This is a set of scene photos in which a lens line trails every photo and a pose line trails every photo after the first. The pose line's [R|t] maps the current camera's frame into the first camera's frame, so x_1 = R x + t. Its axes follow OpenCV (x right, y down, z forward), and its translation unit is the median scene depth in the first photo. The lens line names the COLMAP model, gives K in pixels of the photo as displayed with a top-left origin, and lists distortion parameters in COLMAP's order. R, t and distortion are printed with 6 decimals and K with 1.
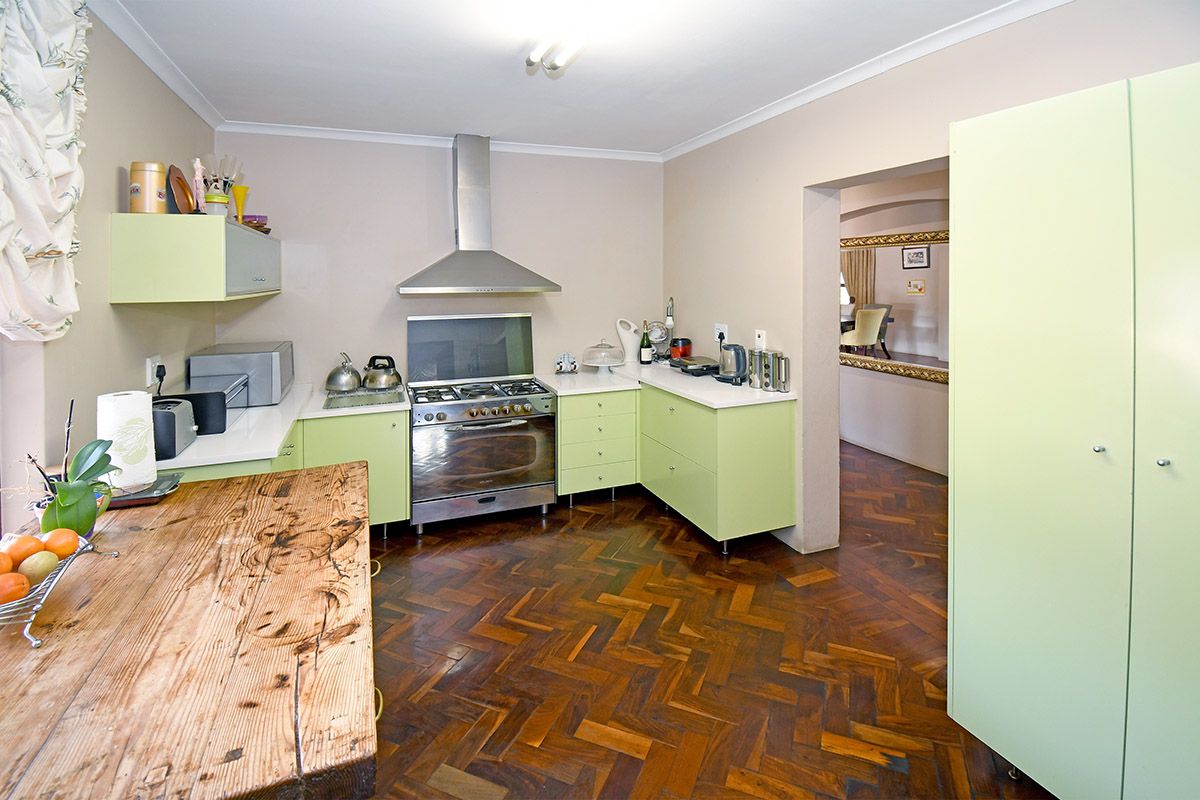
lens RADIAL K [[547.2, 0, 599.8], [0, 547.2, 371.5], [0, 0, 1]] dist [0.011799, -0.020199]
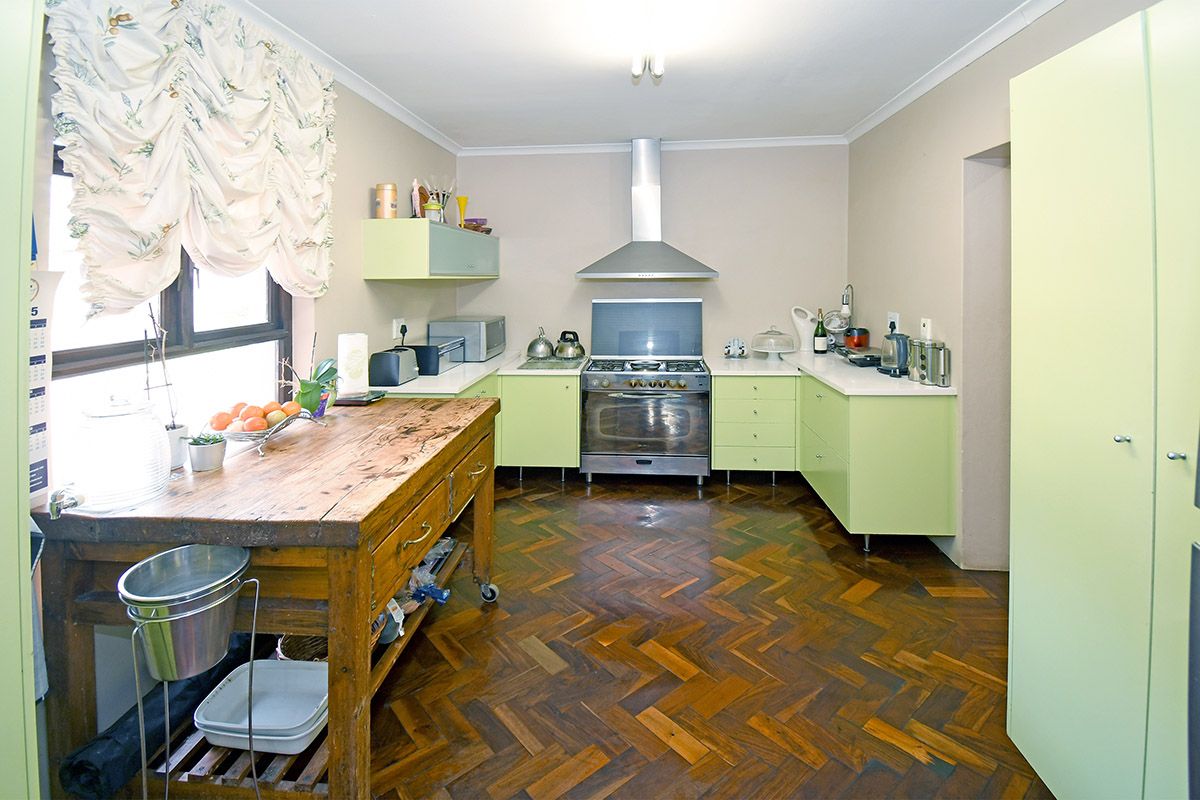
lens RADIAL K [[527.9, 0, 601.2], [0, 527.9, 376.6], [0, 0, 1]] dist [0.010387, -0.021948]
pose [[0.906386, 0.077047, -0.415364, 0.177134], [-0.066621, 0.996994, 0.039558, 0.023307], [0.417164, -0.008183, 0.908795, -0.036725]]
